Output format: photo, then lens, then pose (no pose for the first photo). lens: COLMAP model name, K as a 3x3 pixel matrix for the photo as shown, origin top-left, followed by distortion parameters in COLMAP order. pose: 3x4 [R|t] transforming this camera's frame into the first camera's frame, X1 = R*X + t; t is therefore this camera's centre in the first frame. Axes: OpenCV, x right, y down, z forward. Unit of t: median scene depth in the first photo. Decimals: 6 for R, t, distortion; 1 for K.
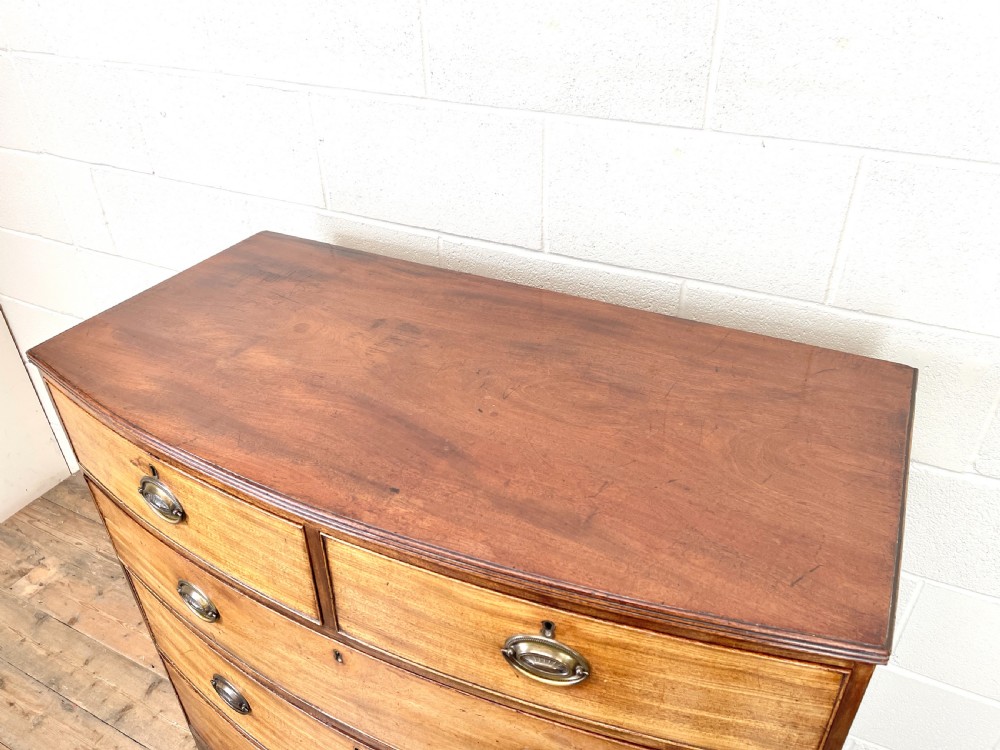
lens RADIAL K [[764.7, 0, 489.7], [0, 764.7, 377.4], [0, 0, 1]] dist [0.075989, -0.111414]
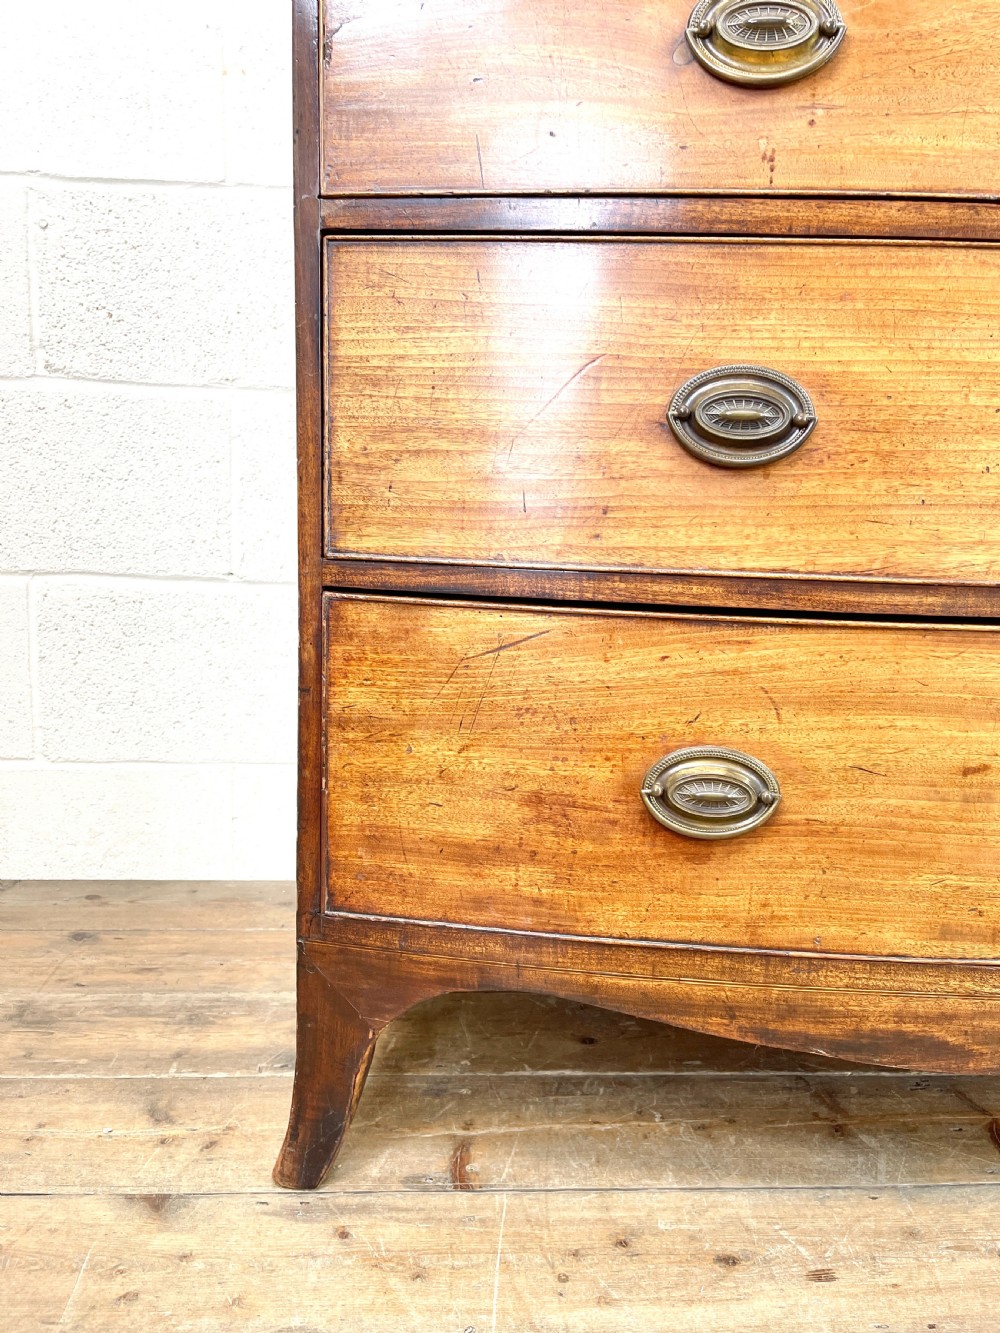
lens RADIAL K [[1019.3, 0, 502.8], [0, 1019.3, 663.9], [0, 0, 1]] dist [0.075989, -0.111414]
pose [[0.860697, -0.039006, 0.507621, -0.475836], [0.239307, 0.911044, -0.335753, 0.450367], [-0.449369, 0.410459, 0.793468, 0.466227]]
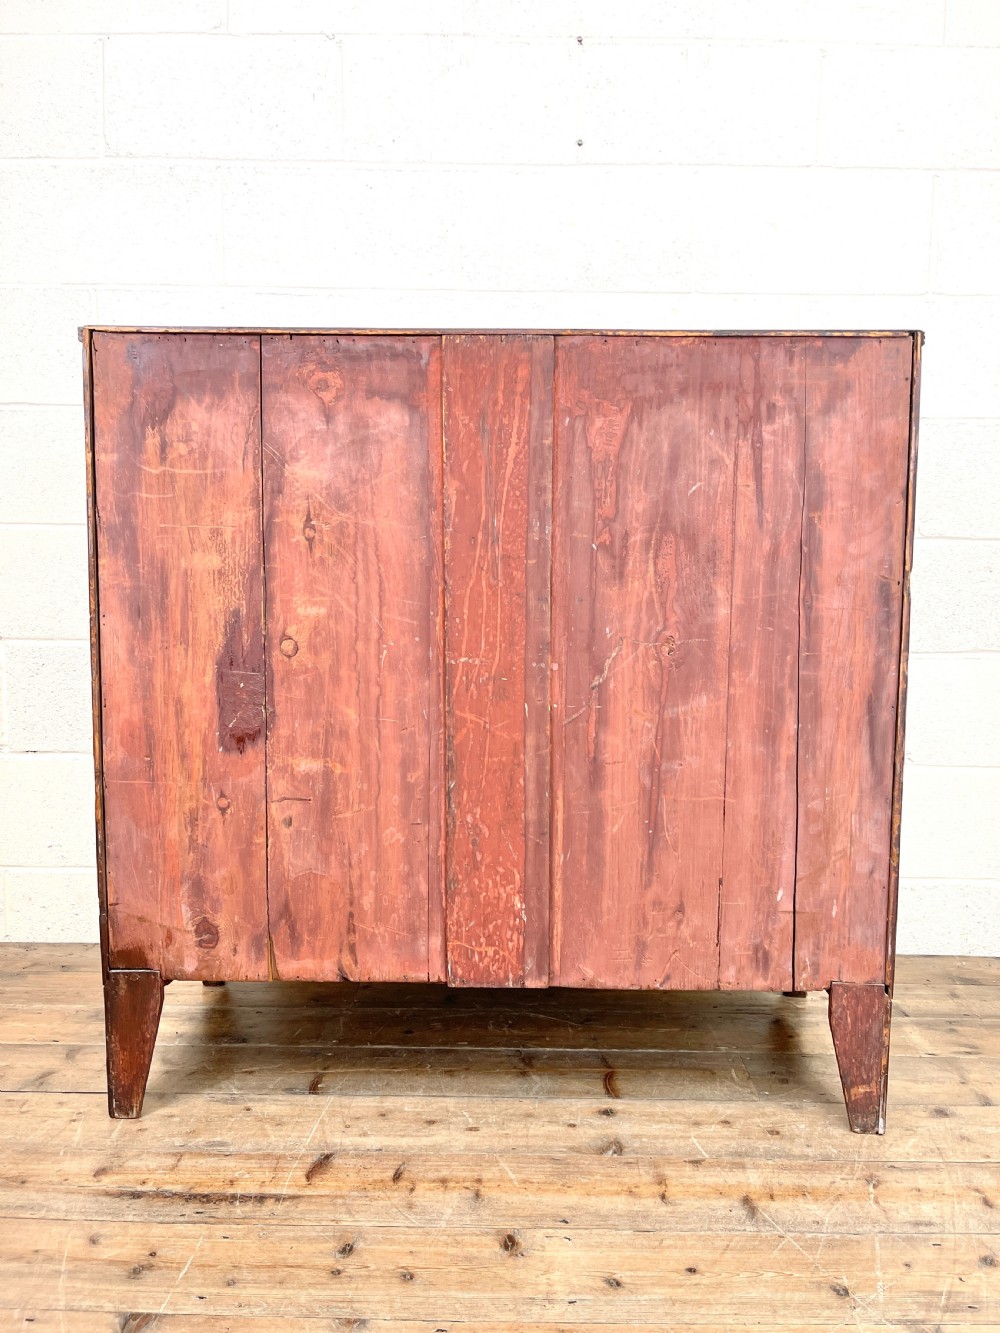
lens RADIAL K [[1019.3, 0, 502.2], [0, 1019.3, 664.6], [0, 0, 1]] dist [0.075989, -0.111414]
pose [[0.891671, -0.007802, 0.452616, -0.523292], [0.223845, 0.876657, -0.425870, 0.587351], [-0.393467, 0.481052, 0.783437, 0.008313]]
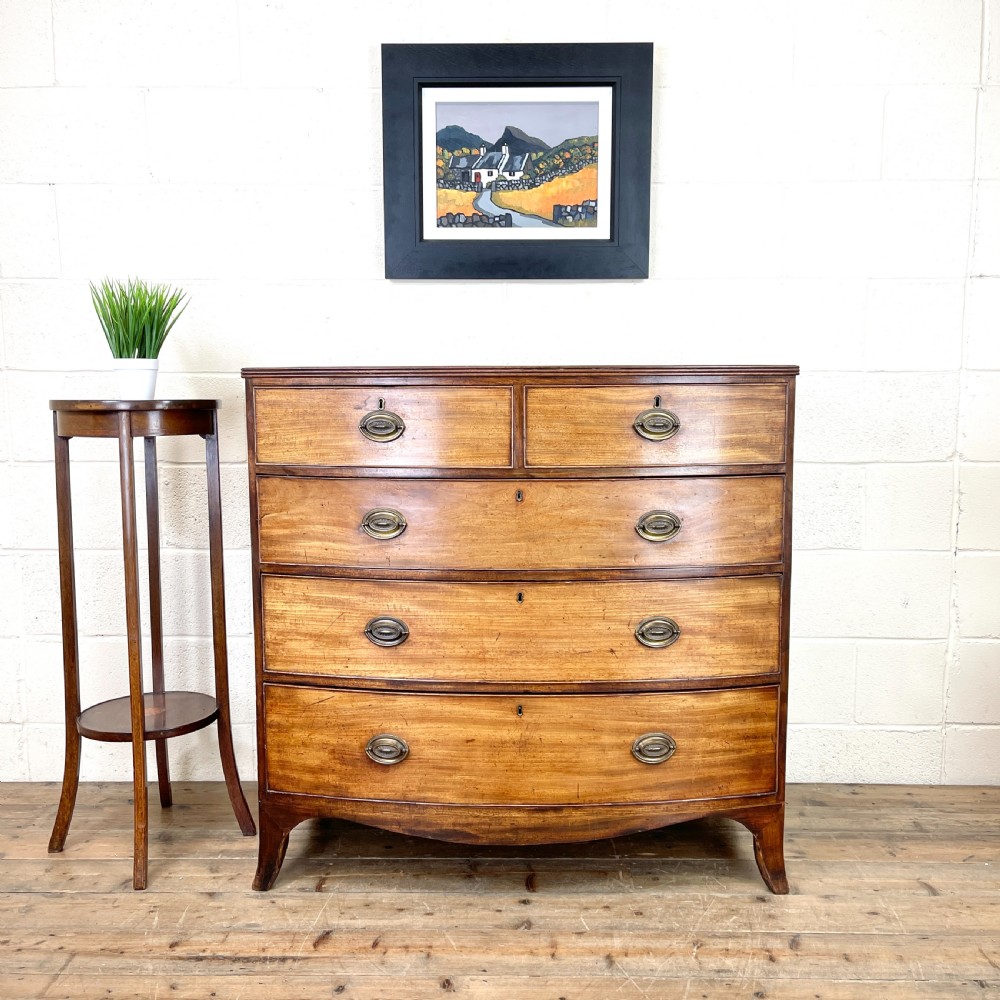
lens RADIAL K [[1027.3, 0, 502.9], [0, 1027.3, 495.3], [0, 0, 1]] dist [0.023568, 0.000000]
pose [[0.895217, -0.027646, 0.444771, -0.609383], [0.232878, 0.879969, -0.414031, 0.641914], [-0.379939, 0.474225, 0.794202, -0.347221]]
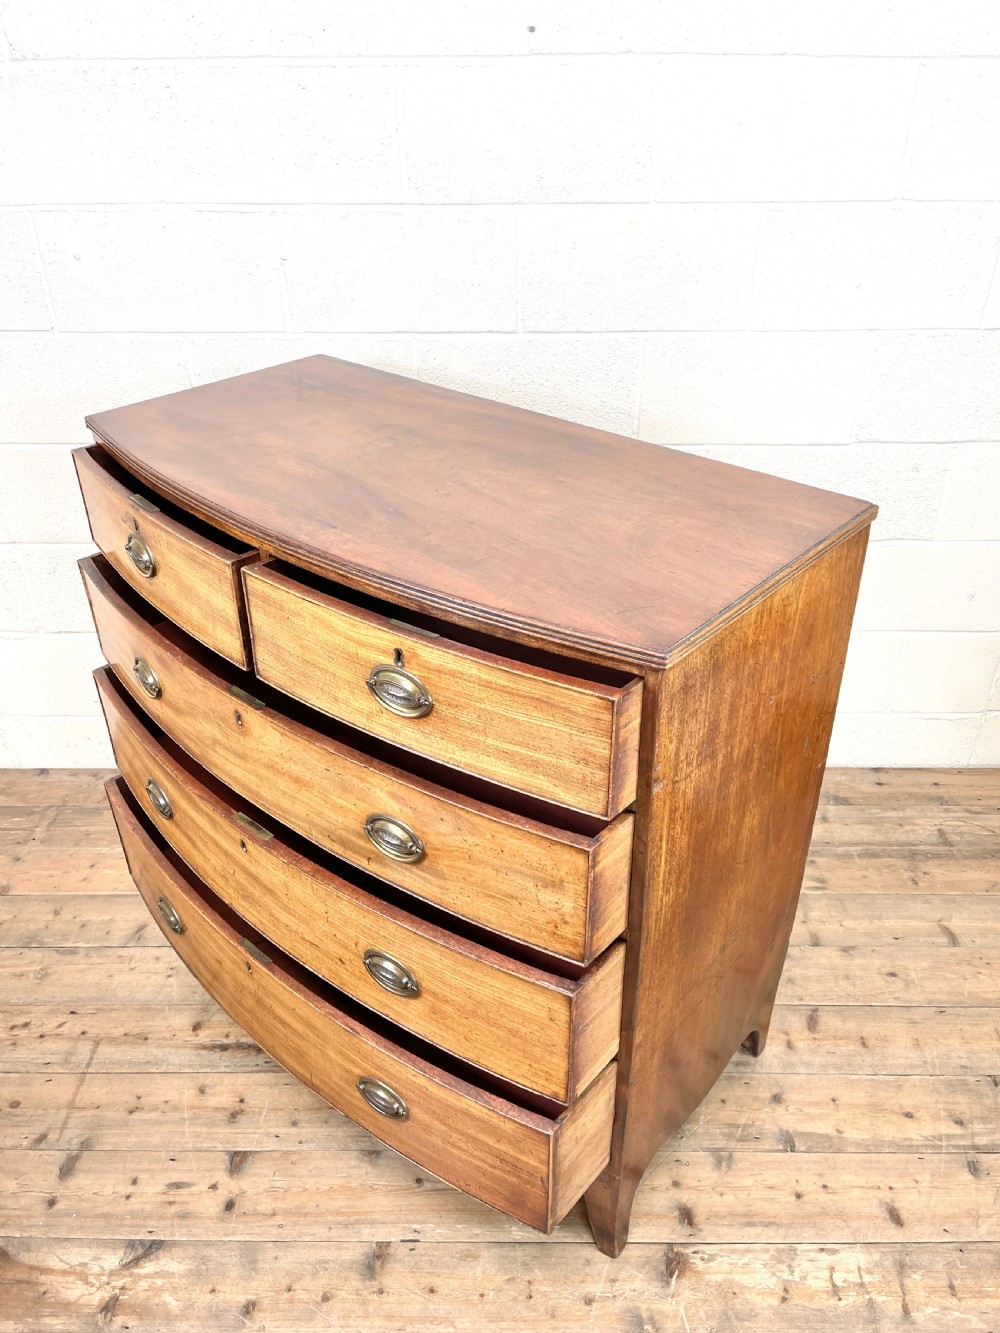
lens RADIAL K [[1019.3, 0, 505.2], [0, 1019.3, 674.5], [0, 0, 1]] dist [0.075989, -0.111414]
pose [[0.890179, -0.230381, 0.393073, -0.499984], [0.240426, 0.970365, 0.024248, 0.217766], [-0.387010, 0.072920, 0.919188, -0.282113]]
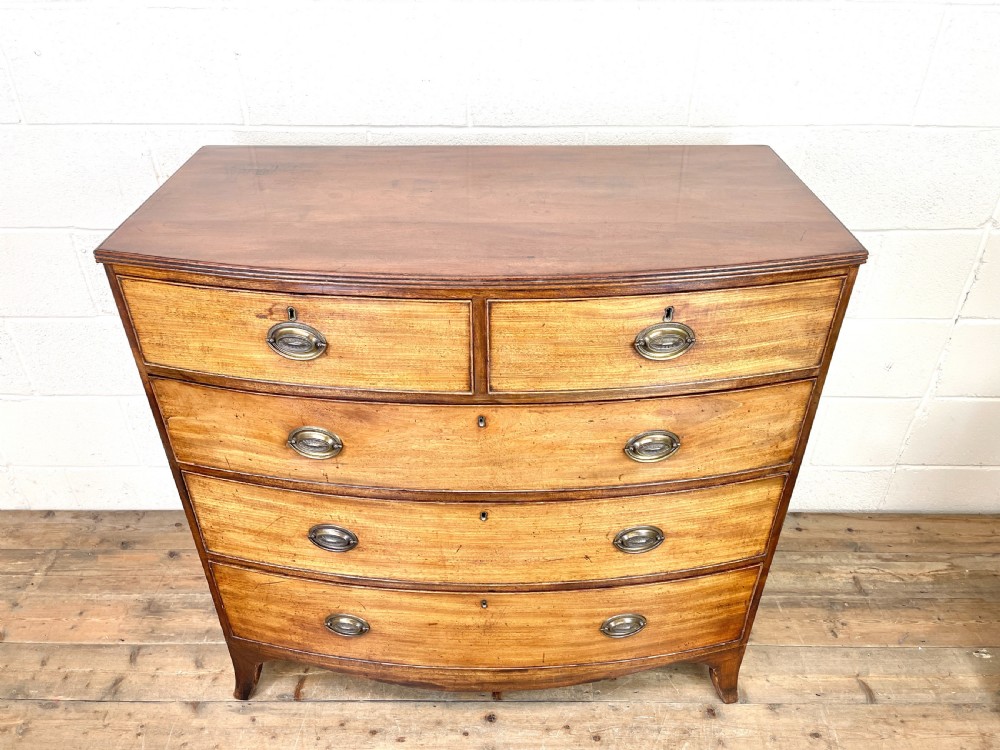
lens RADIAL K [[764.7, 0, 495.8], [0, 764.7, 382.2], [0, 0, 1]] dist [0.075989, -0.111414]
pose [[0.889663, -0.242258, 0.387054, -0.337186], [0.236492, 0.969571, 0.063267, 0.117813], [-0.390603, 0.035248, 0.919884, -0.085571]]
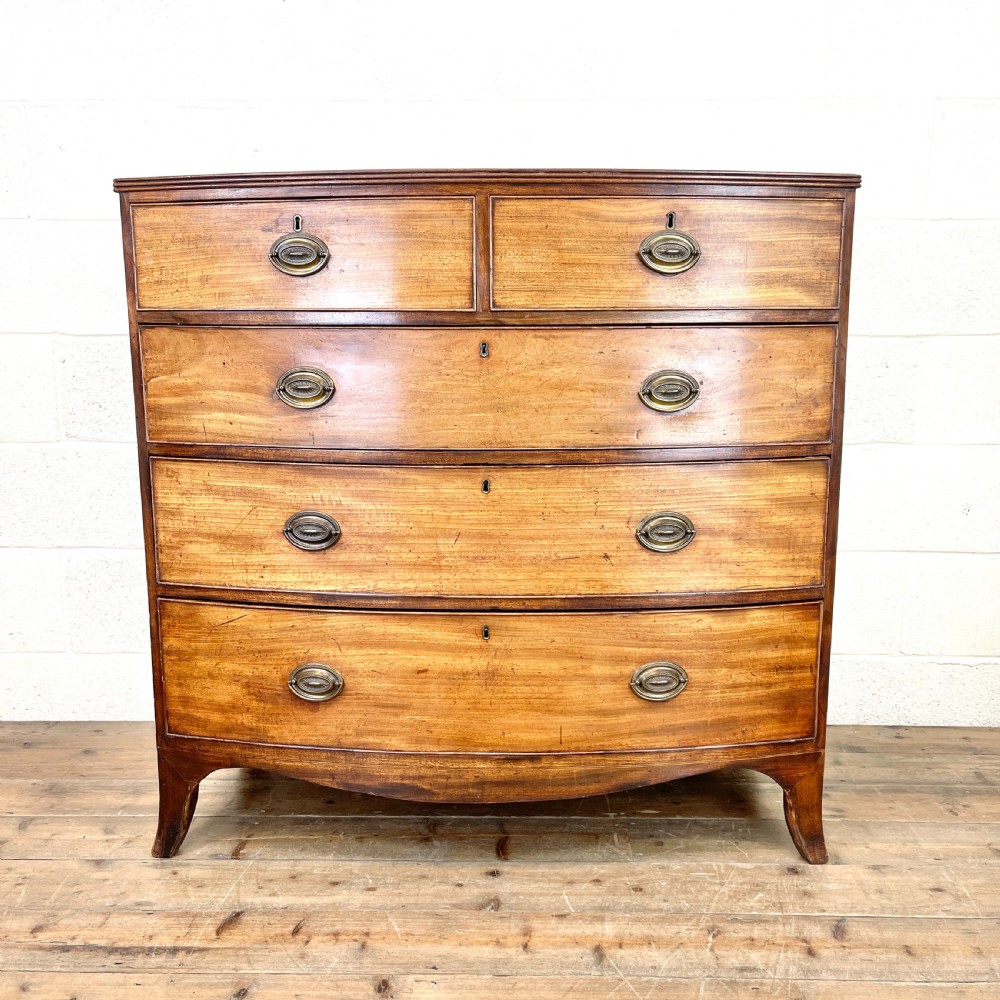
lens RADIAL K [[1027.3, 0, 501.6], [0, 1027.3, 504.3], [0, 0, 1]] dist [0.023568, 0.000000]
pose [[0.896967, -0.054928, 0.438673, -0.460010], [0.229906, 0.905482, -0.356716, 0.601076], [-0.377617, 0.420815, 0.824815, -0.112362]]
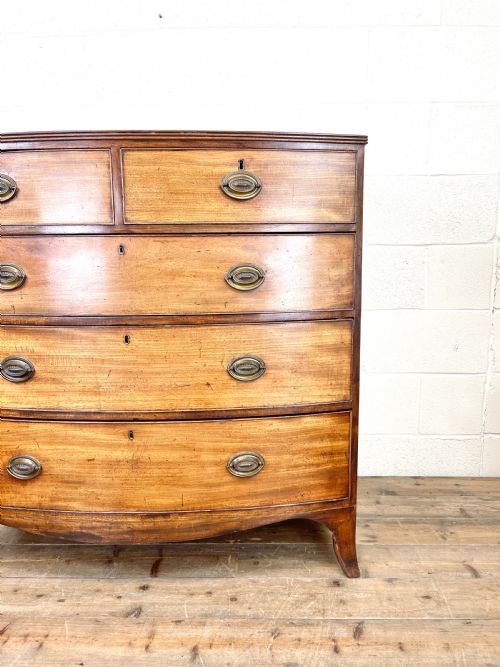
lens RADIAL K [[510.0, 0, 253.0], [0, 510.0, 332.7], [0, 0, 1]] dist [0.075989, -0.111414]
pose [[0.895548, -0.056072, 0.441418, -0.241826], [0.237848, 0.898734, -0.368381, 0.551451], [-0.376062, 0.434893, 0.818196, -0.009232]]
